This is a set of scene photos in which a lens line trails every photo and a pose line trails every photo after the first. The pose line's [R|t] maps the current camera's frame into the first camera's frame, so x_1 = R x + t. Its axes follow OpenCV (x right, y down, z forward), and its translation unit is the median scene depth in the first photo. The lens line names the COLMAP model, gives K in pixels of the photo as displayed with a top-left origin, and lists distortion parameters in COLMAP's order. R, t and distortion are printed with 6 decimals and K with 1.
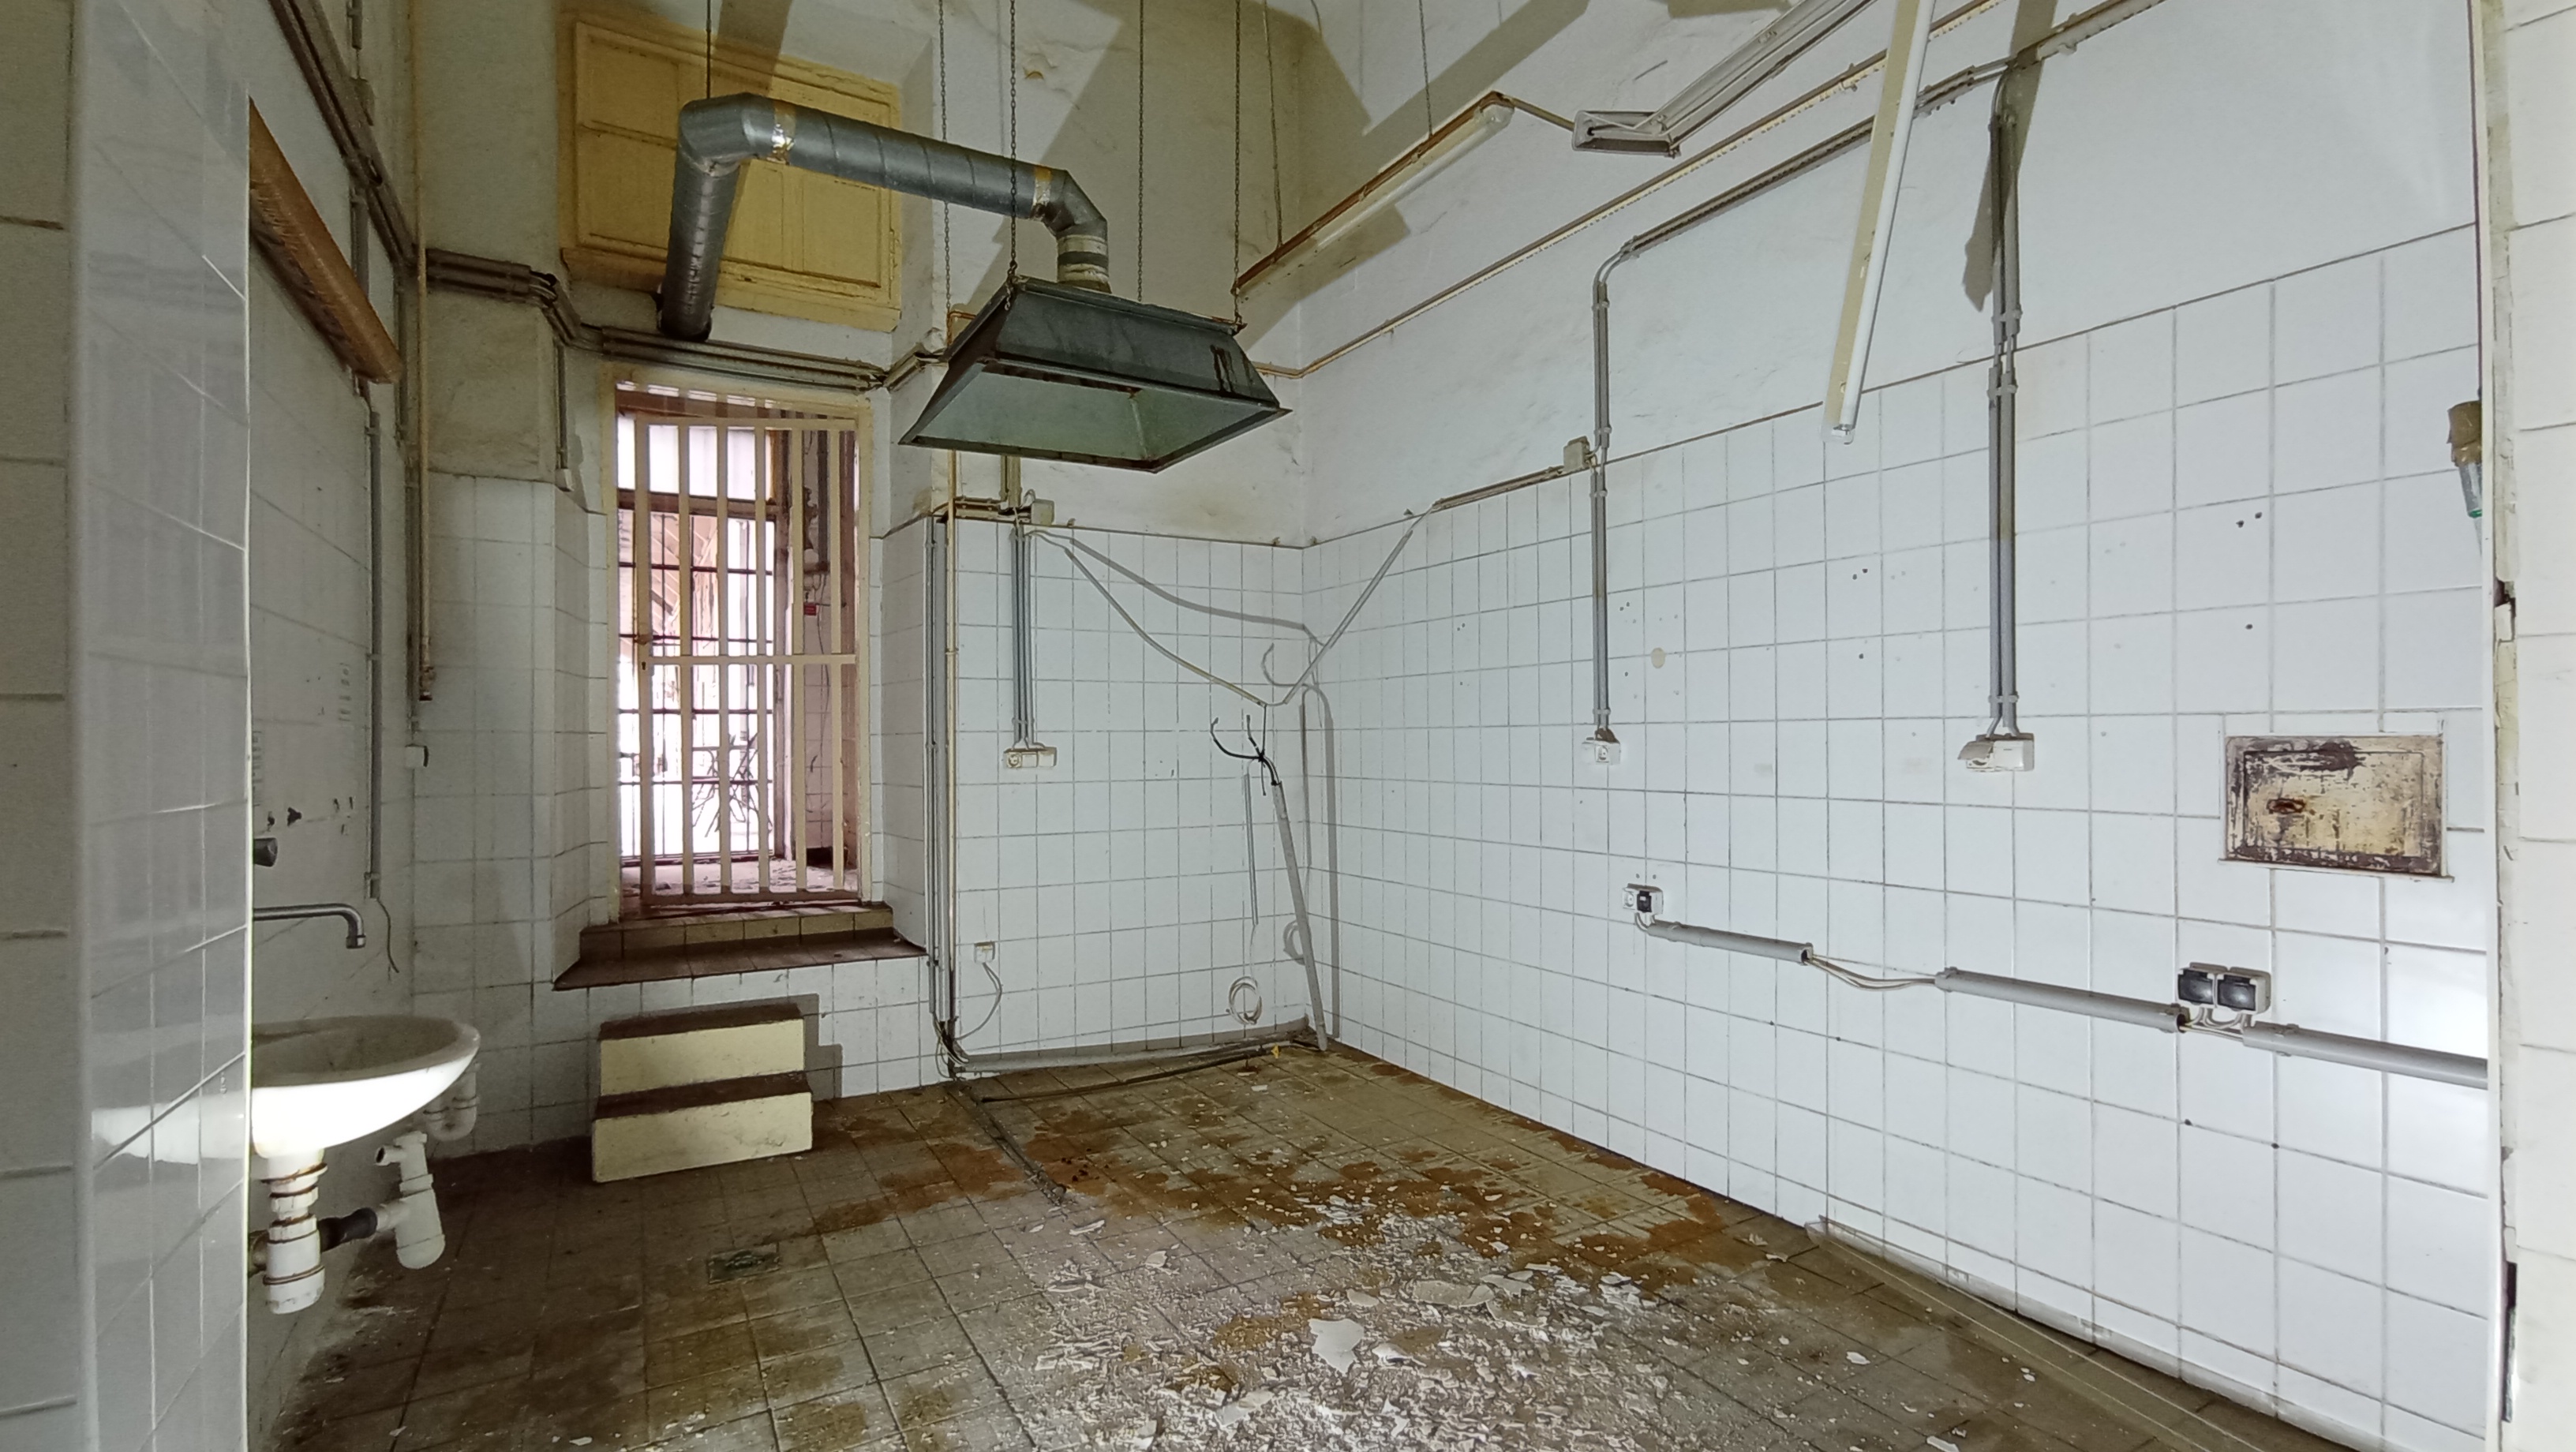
lens RADIAL K [[1167.2, 0, 1294.4], [0, 1167.2, 737.6], [0, 0, 1]] dist [-0.027464, 0.023905]
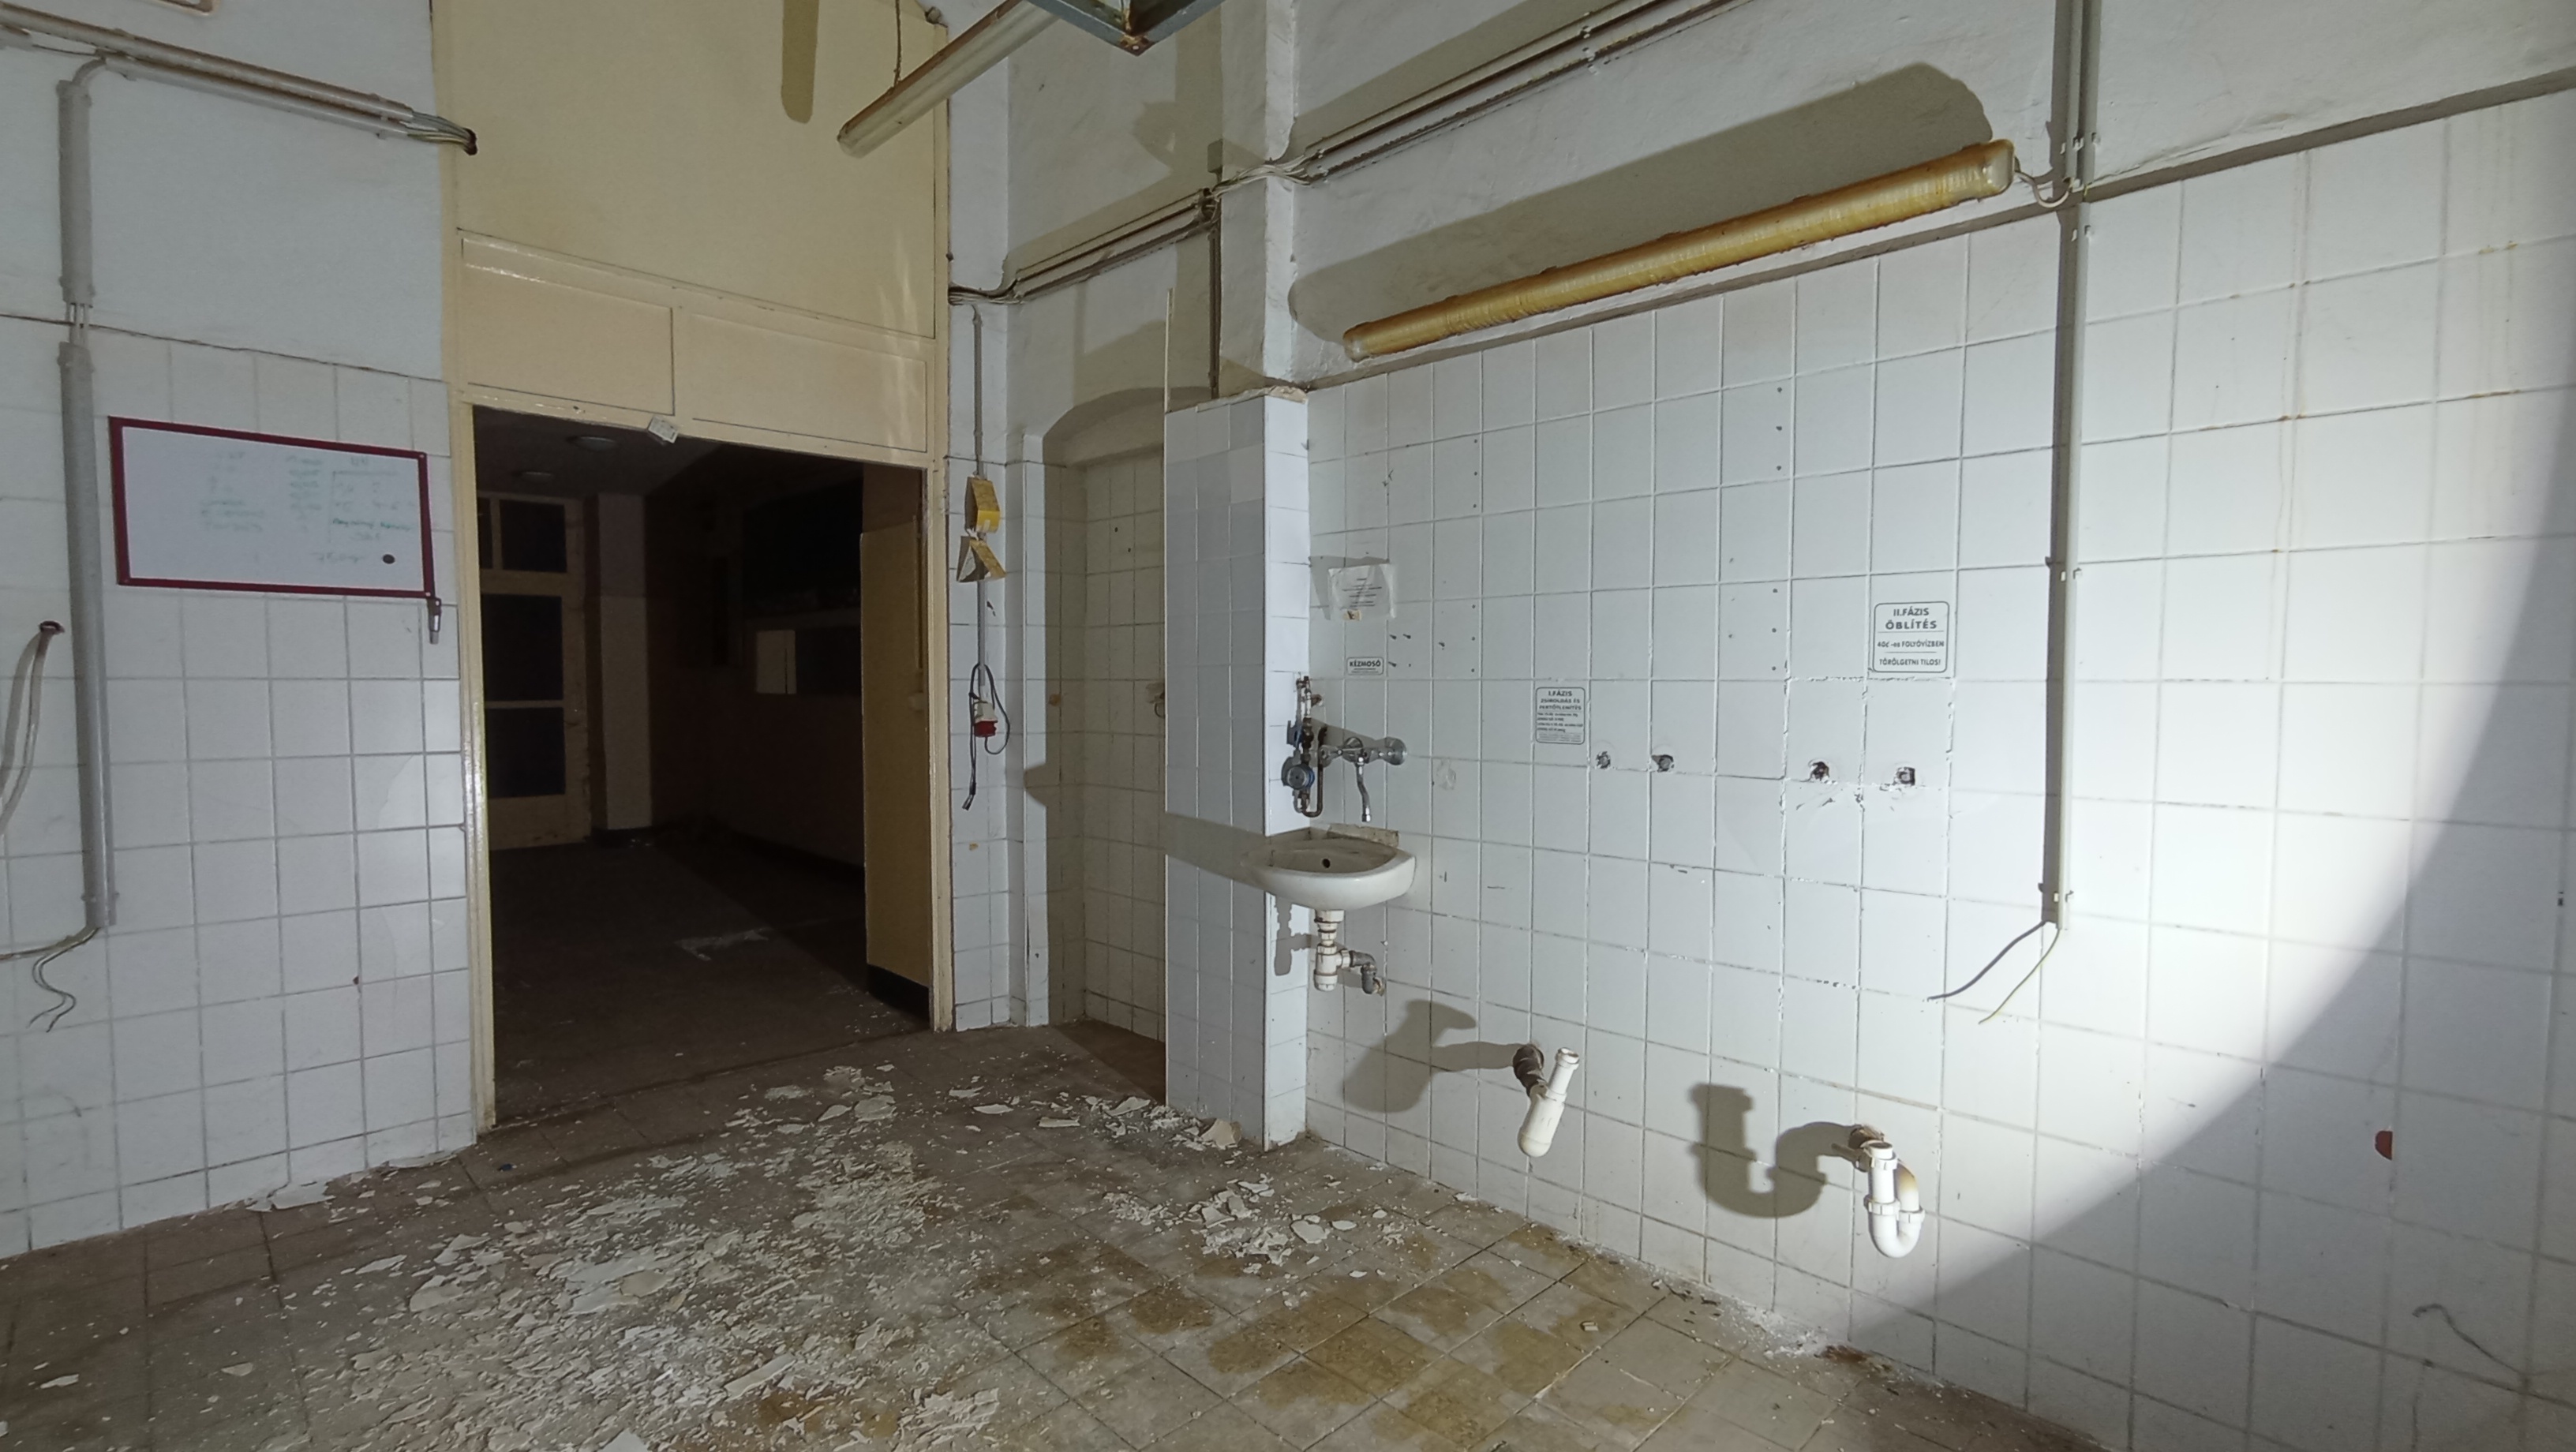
lens RADIAL K [[1163.5, 0, 1289.5], [0, 1163.5, 736.0], [0, 0, 1]] dist [0.020785, -0.011340]
pose [[-0.967533, 0.018461, -0.252071, -0.177328], [0.005907, 0.998708, 0.050469, -0.008976], [0.252677, 0.047341, -0.966392, 1.511524]]
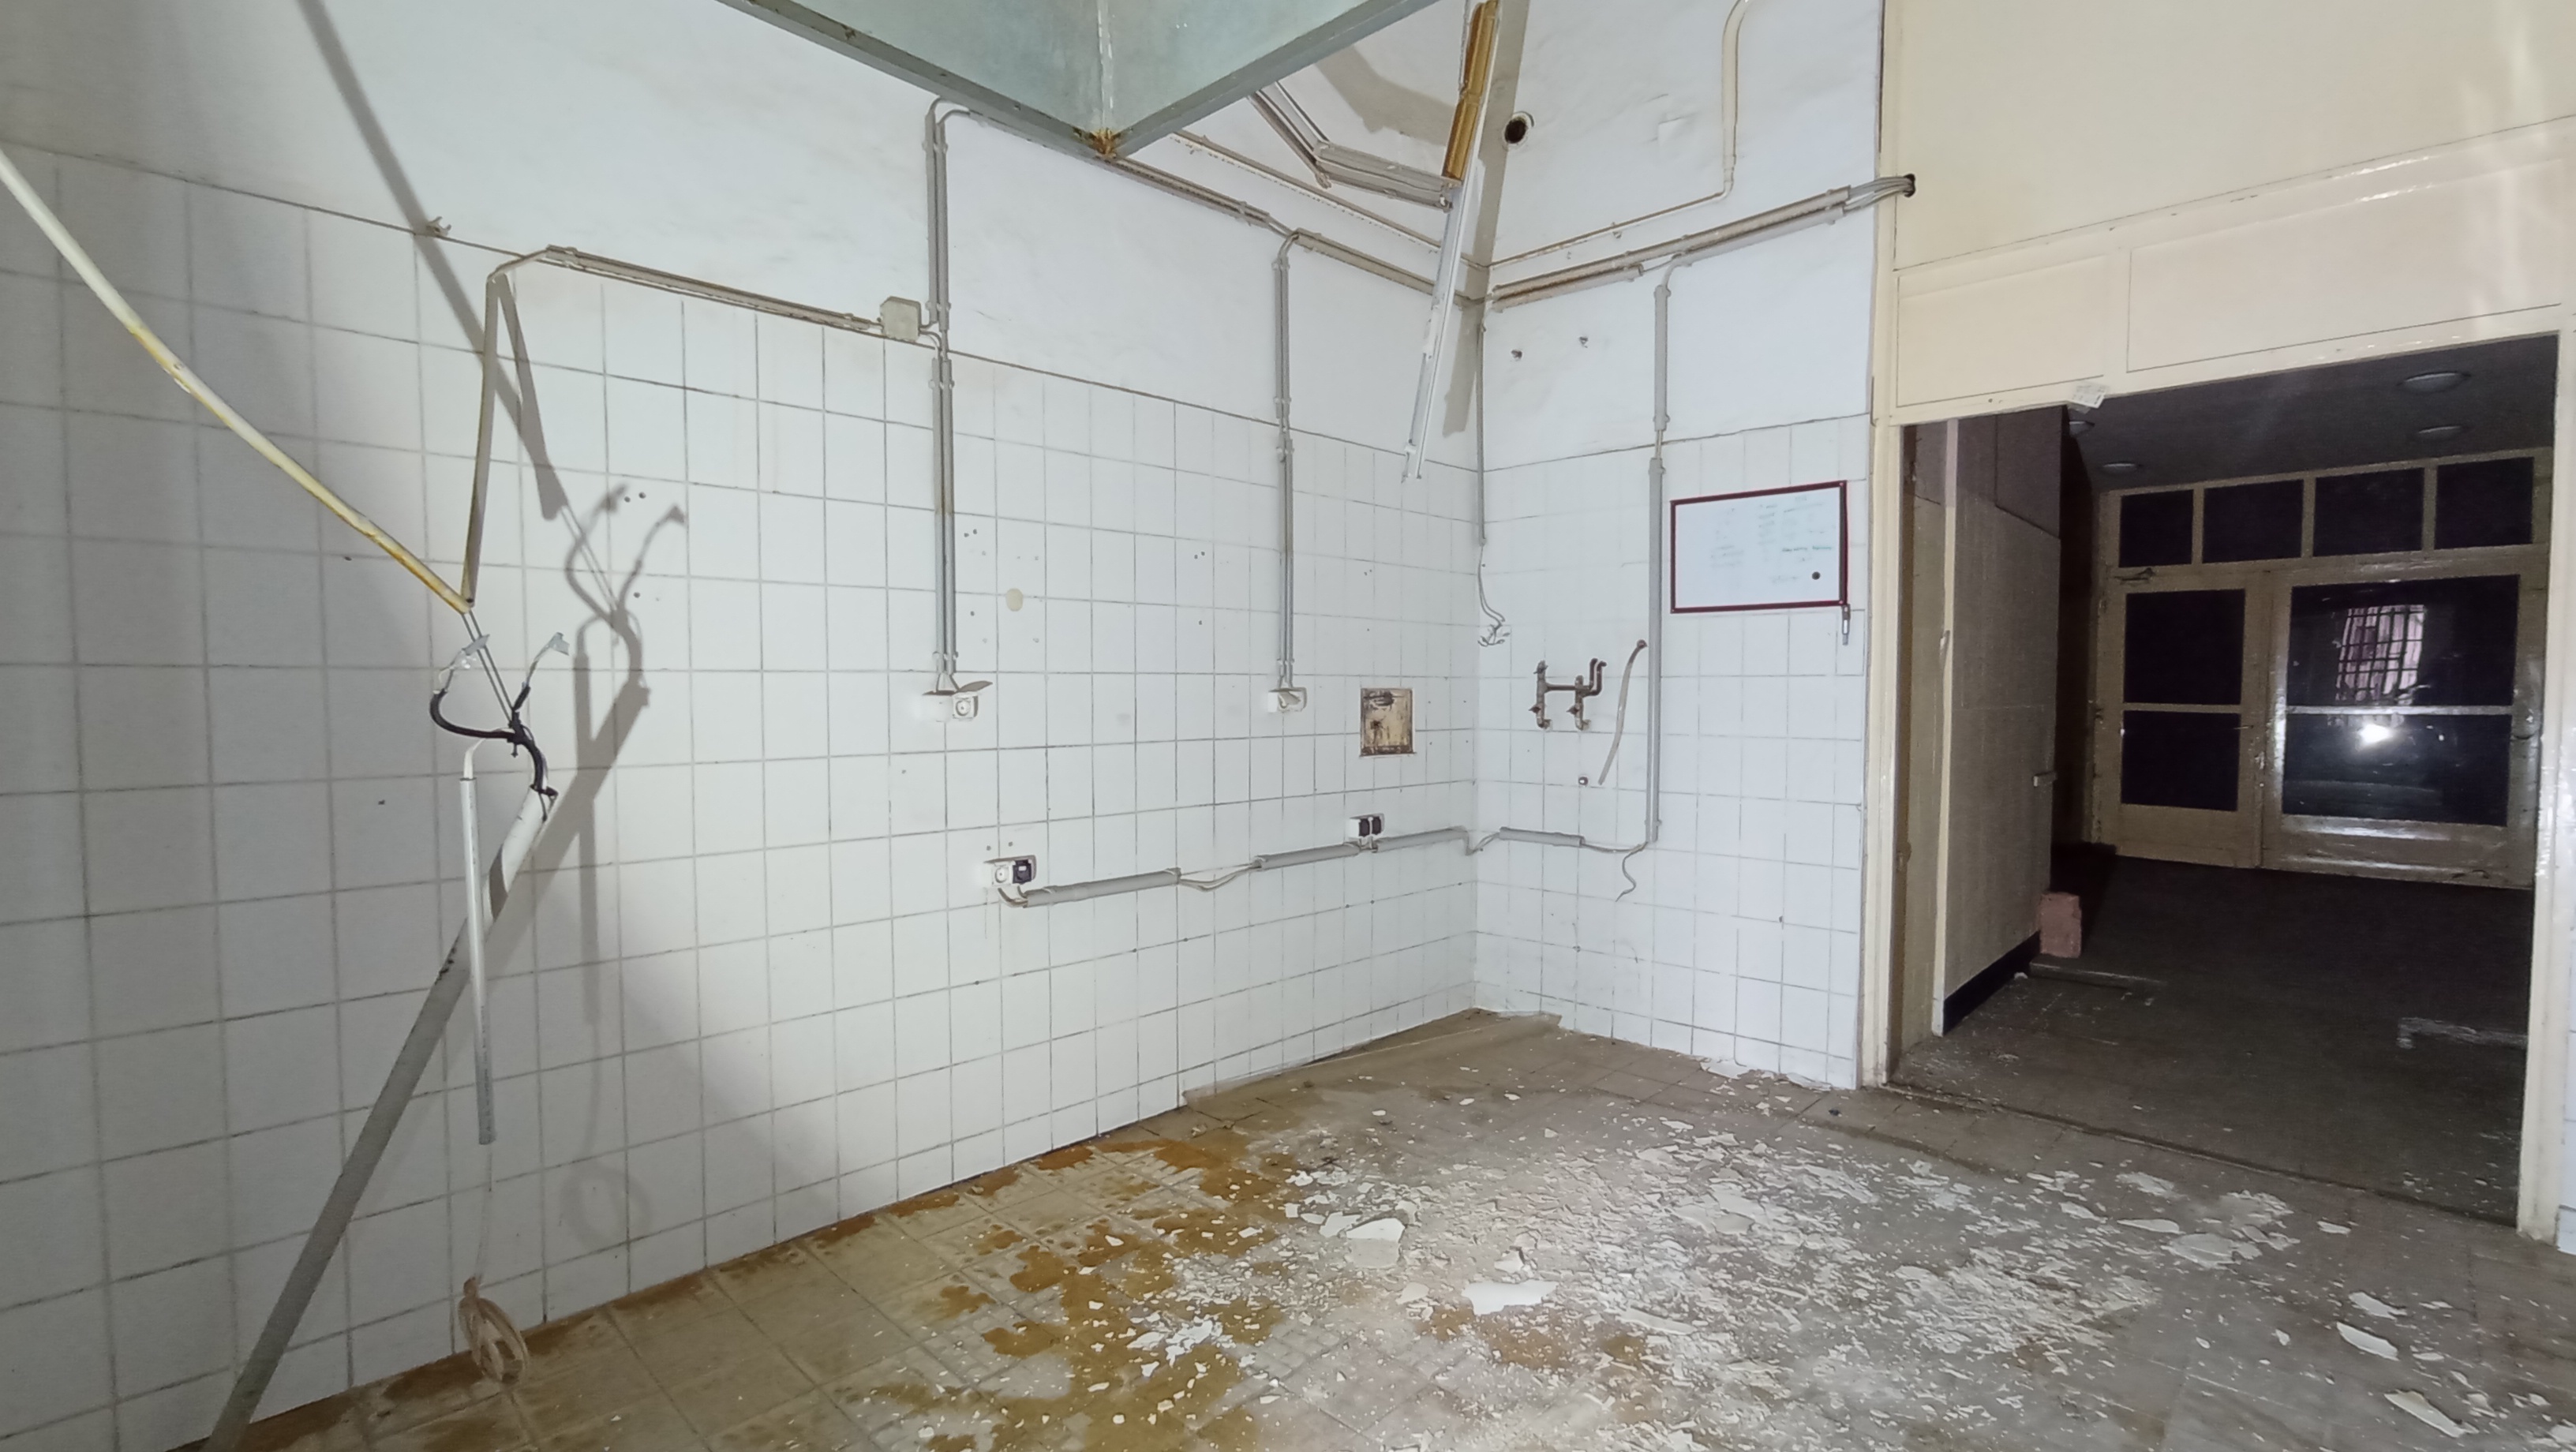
lens RADIAL K [[1167.2, 0, 1294.4], [0, 1167.2, 737.6], [0, 0, 1]] dist [-0.027464, 0.023905]
pose [[-0.263230, -0.032686, 0.964179, -0.699649], [0.003515, 0.999387, 0.034839, 0.008429], [-0.964727, 0.012560, -0.262953, 1.170283]]
